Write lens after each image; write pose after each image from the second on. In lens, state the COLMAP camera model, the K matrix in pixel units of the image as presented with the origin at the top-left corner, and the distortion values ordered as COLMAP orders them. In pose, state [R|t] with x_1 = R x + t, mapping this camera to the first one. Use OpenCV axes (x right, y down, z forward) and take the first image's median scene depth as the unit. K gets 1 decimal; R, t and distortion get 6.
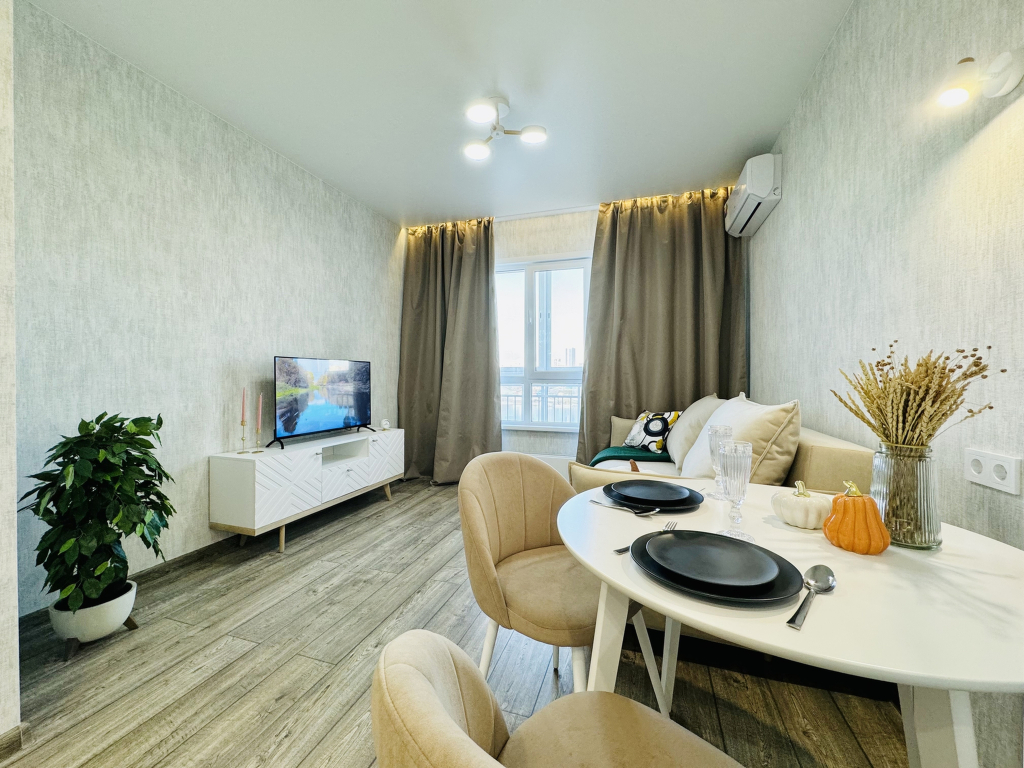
lens RADIAL K [[407.8, 0, 512.1], [0, 407.8, 382.3], [0, 0, 1]] dist [0.000348, -0.000115]
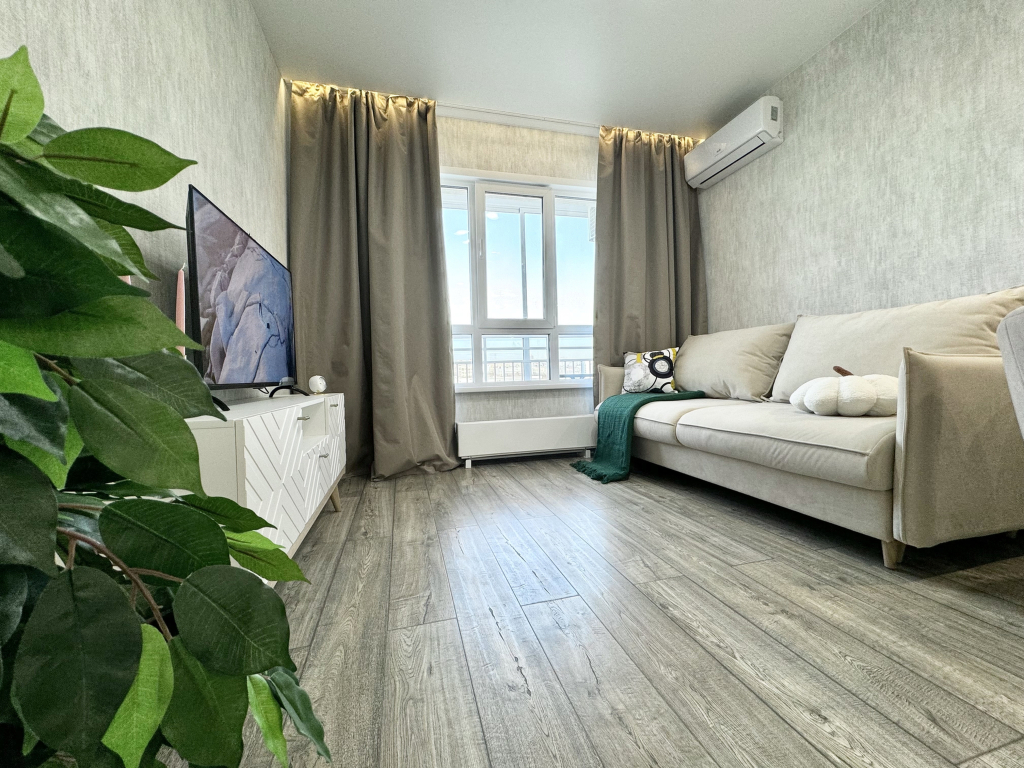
lens RADIAL K [[407.8, 0, 512.0], [0, 407.8, 383.0], [0, 0, 1]] dist [0.000348, -0.000115]
pose [[0.833833, -0.039620, 0.550593, -0.599888], [0.038472, 0.999167, 0.013635, 0.154626], [-0.550674, 0.009813, 0.834663, 0.535745]]
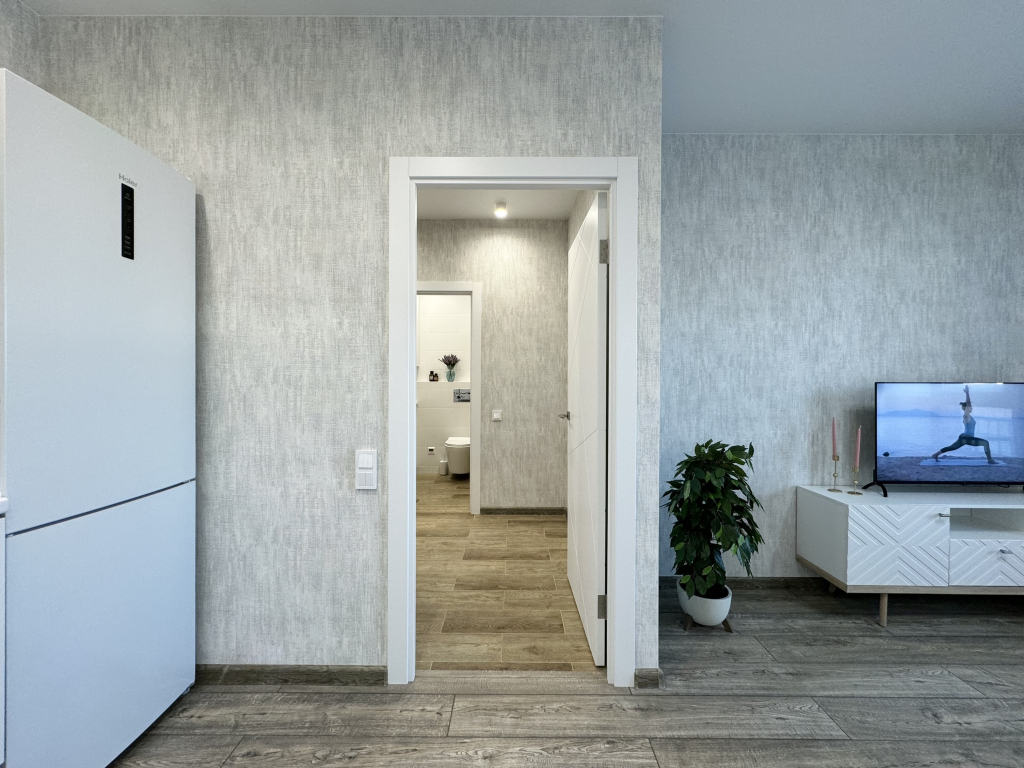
lens RADIAL K [[407.8, 0, 511.5], [0, 407.8, 382.2], [0, 0, 1]] dist [0.000348, -0.000115]
pose [[0.310255, 0.002172, -0.950651, -0.026304], [-0.013493, 0.999907, -0.002119, -0.056919], [0.950558, 0.013484, 0.310255, 0.043546]]
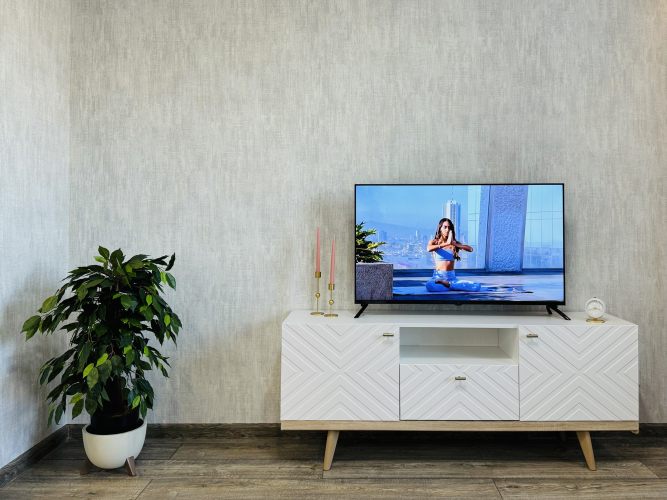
lens RADIAL K [[562.9, 0, 362.3], [0, 562.9, 218.5], [0, 0, 1]] dist [0.088031, -0.118317]
pose [[0.316389, -0.016230, -0.948491, 0.377125], [-0.009100, 0.999756, -0.020143, 0.016463], [0.948586, 0.015004, 0.316165, 0.774699]]
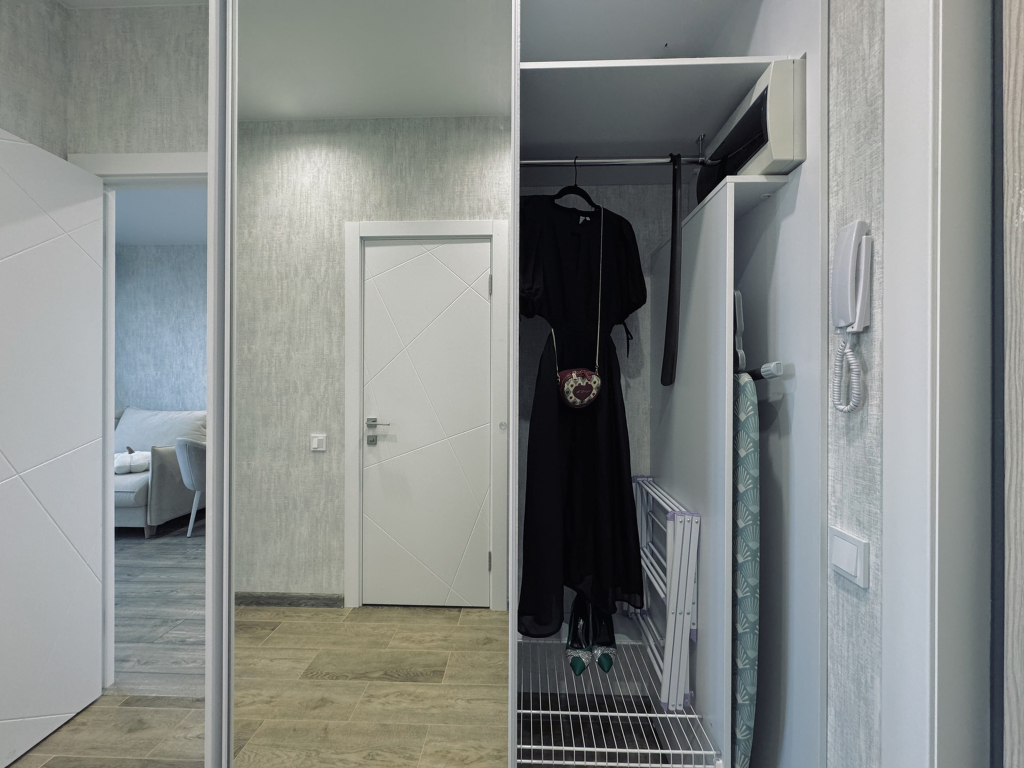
lens RADIAL K [[407.8, 0, 512.0], [0, 407.8, 381.6], [0, 0, 1]] dist [0.000348, -0.000115]
pose [[-0.280947, -0.002747, 0.959719, -1.453699], [0.007053, 0.999963, 0.004927, -0.065058], [-0.959697, 0.008153, -0.280917, -0.039046]]
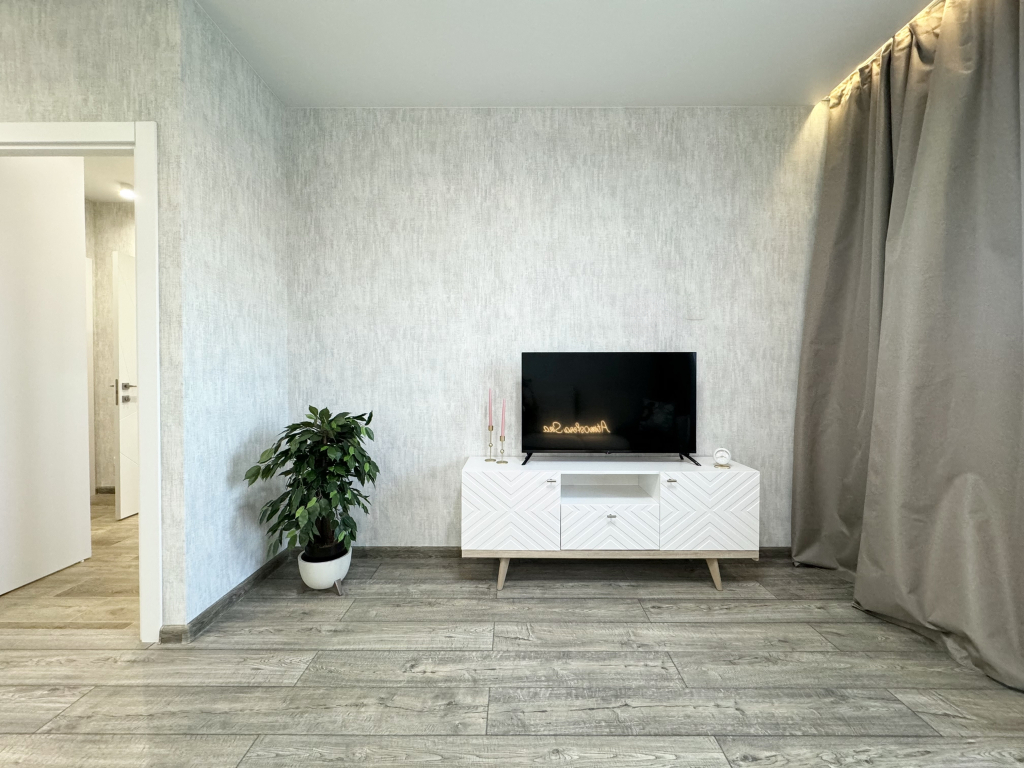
lens RADIAL K [[407.8, 0, 511.9], [0, 407.8, 382.1], [0, 0, 1]] dist [0.000348, -0.000115]
pose [[0.310446, 0.010630, -0.950531, 0.230096], [-0.009082, 0.999925, 0.008216, -0.010313], [0.950548, 0.006082, 0.310520, 0.791160]]
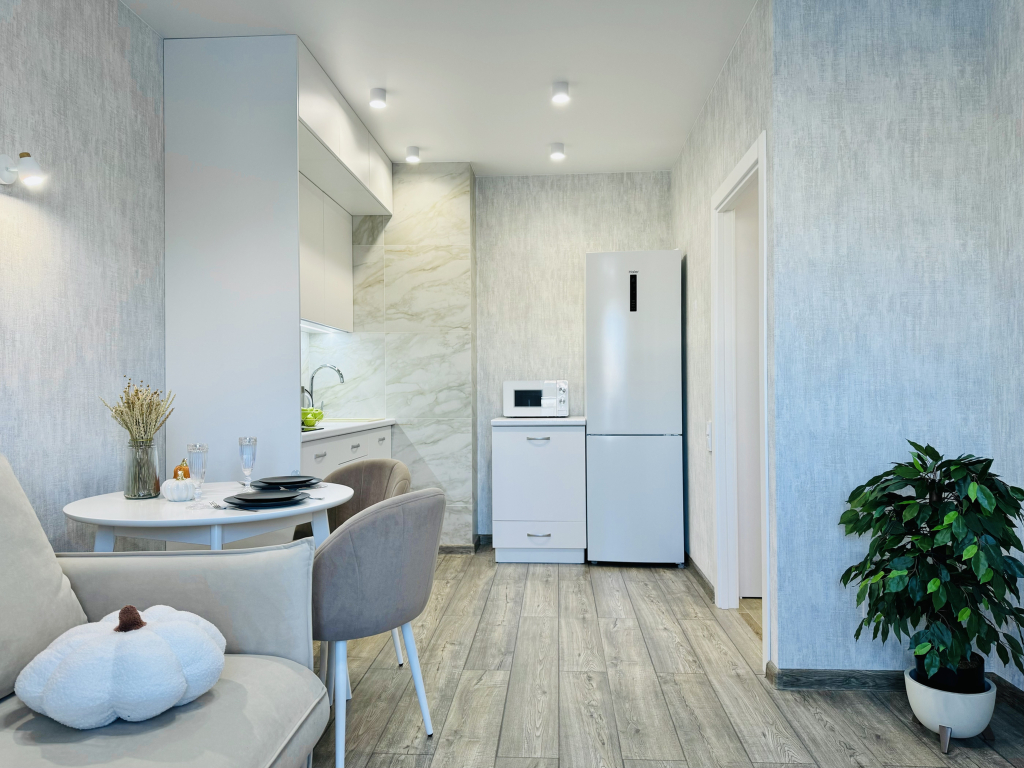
lens RADIAL K [[732.3, 0, 514.0], [0, 732.3, 386.7], [0, 0, 1]] dist [0.018055, -0.023401]
pose [[-0.967120, 0.000225, -0.254320, 0.085523], [0.000021, 1.000000, 0.000806, -0.021796], [0.254320, 0.000774, -0.967120, 1.463751]]
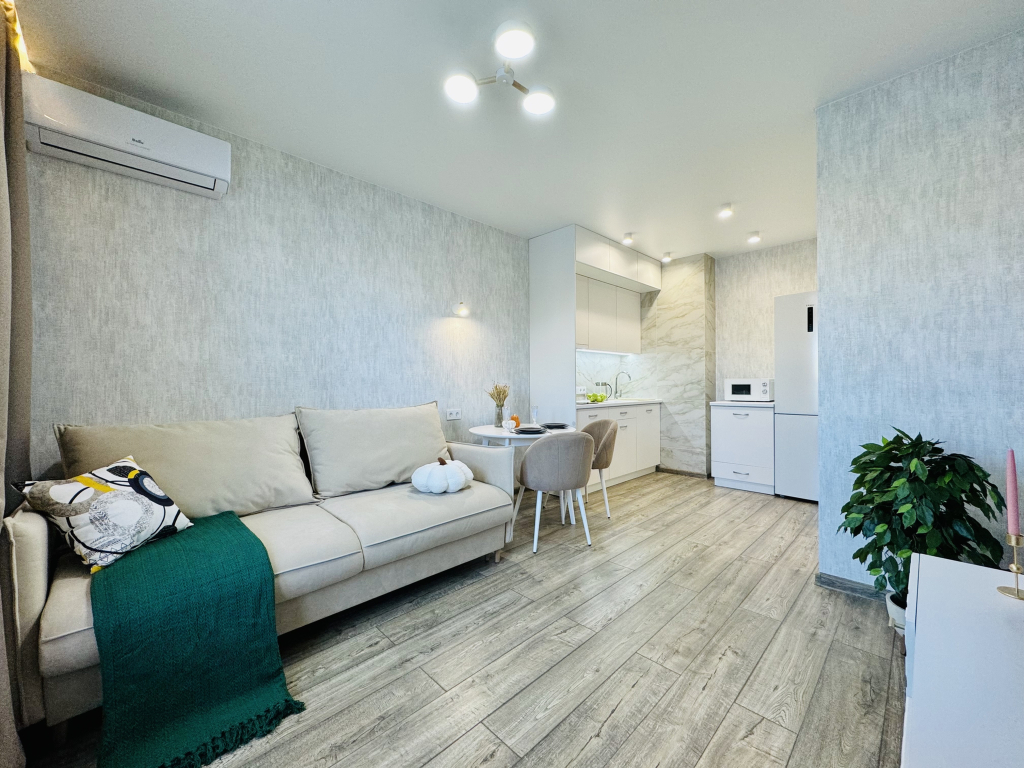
lens RADIAL K [[407.8, 0, 511.7], [0, 407.8, 383.0], [0, 0, 1]] dist [0.000348, -0.000115]
pose [[-0.889471, 0.001631, 0.456988, -0.387542], [0.005883, 0.999952, 0.007883, -0.037518], [-0.456953, 0.009700, -0.889438, 1.637806]]
